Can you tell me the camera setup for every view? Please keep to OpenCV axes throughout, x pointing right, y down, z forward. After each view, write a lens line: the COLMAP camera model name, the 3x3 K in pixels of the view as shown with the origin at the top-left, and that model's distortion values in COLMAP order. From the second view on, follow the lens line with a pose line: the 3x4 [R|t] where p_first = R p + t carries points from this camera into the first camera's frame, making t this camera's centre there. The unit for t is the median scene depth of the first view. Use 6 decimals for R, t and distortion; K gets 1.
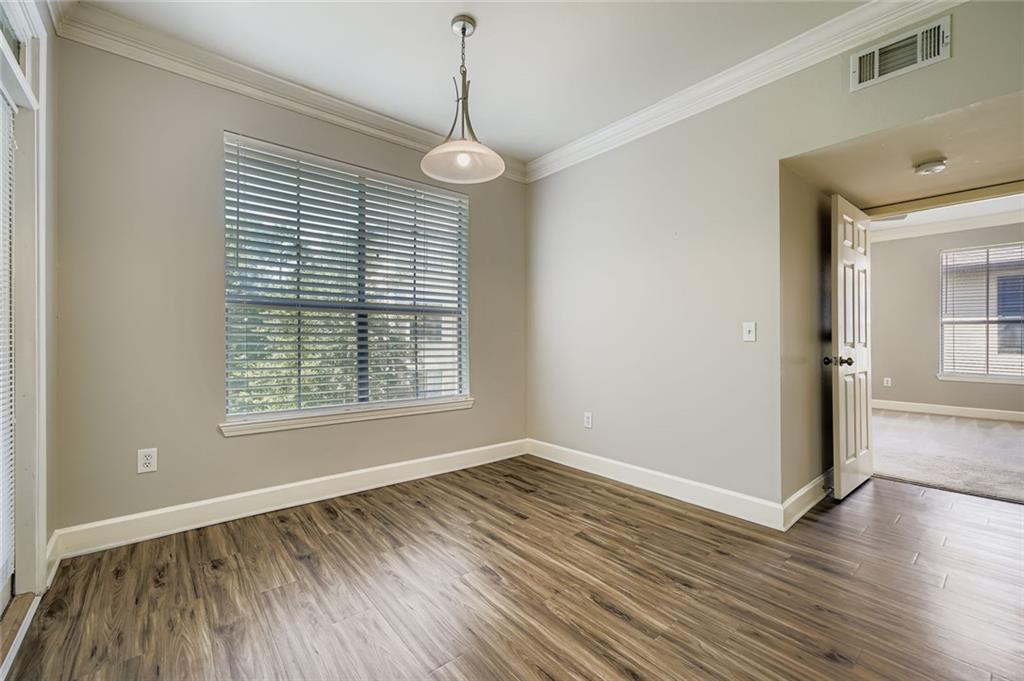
lens RADIAL K [[413.0, 0, 502.0], [0, 413.0, 340.2], [0, 0, 1]] dist [-0.013437, 0.002735]
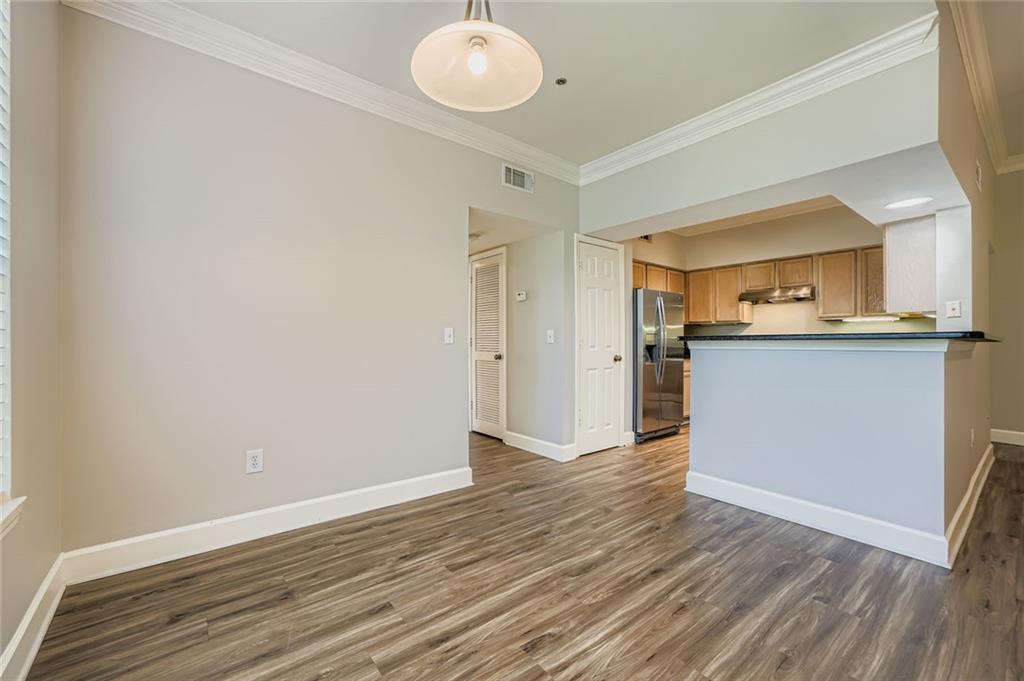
lens RADIAL K [[413.0, 0, 504.4], [0, 413.0, 342.0], [0, 0, 1]] dist [-0.013437, 0.002735]
pose [[0.029055, 0.000156, 0.999578, -0.630425], [-0.002843, 0.999996, -0.000074, -0.003077], [-0.999574, -0.002840, 0.029055, 0.812776]]
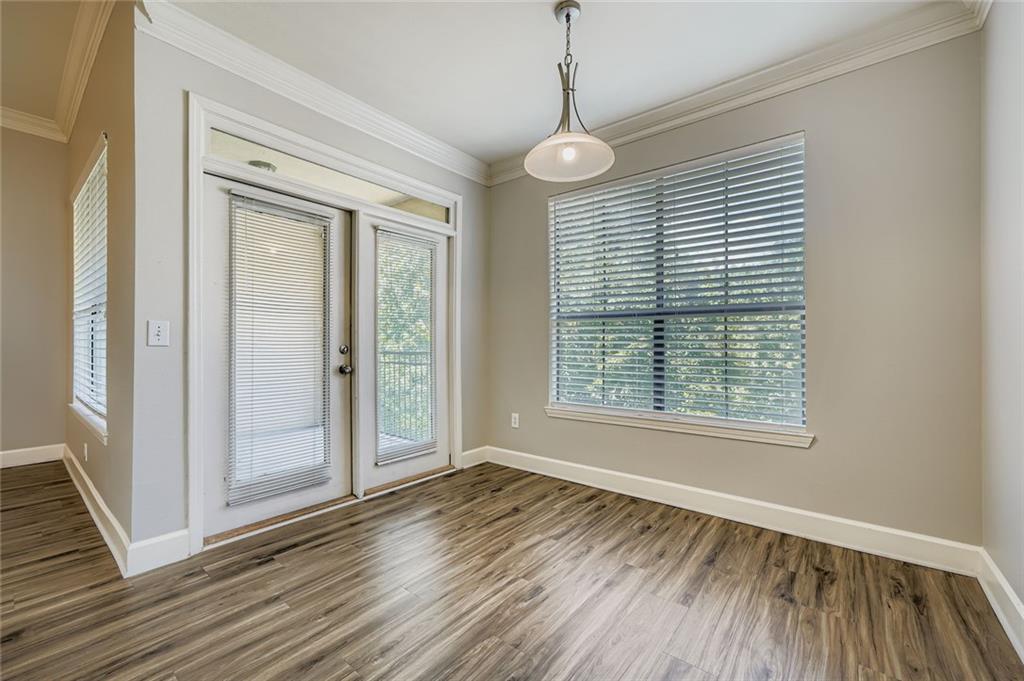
lens RADIAL K [[413.0, 0, 512.9], [0, 413.0, 345.5], [0, 0, 1]] dist [-0.013437, 0.002735]
pose [[0.213407, -0.001230, -0.976963, 0.688418], [-0.001112, 0.999998, -0.001502, -0.001119], [0.976963, 0.001407, 0.213405, 0.586293]]
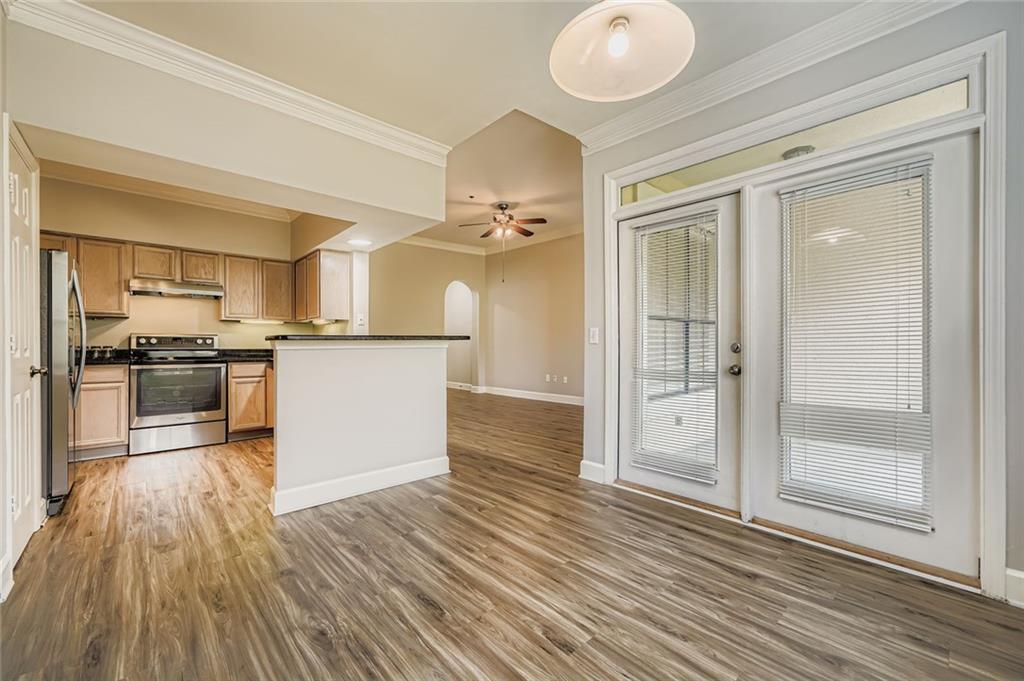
lens RADIAL K [[413.0, 0, 504.5], [0, 413.0, 344.2], [0, 0, 1]] dist [-0.013437, 0.002735]
pose [[-0.998542, -0.002253, -0.053938, 0.091614], [-0.002400, 0.999994, 0.002661, -0.002035], [0.053932, 0.002786, -0.998541, 1.381540]]
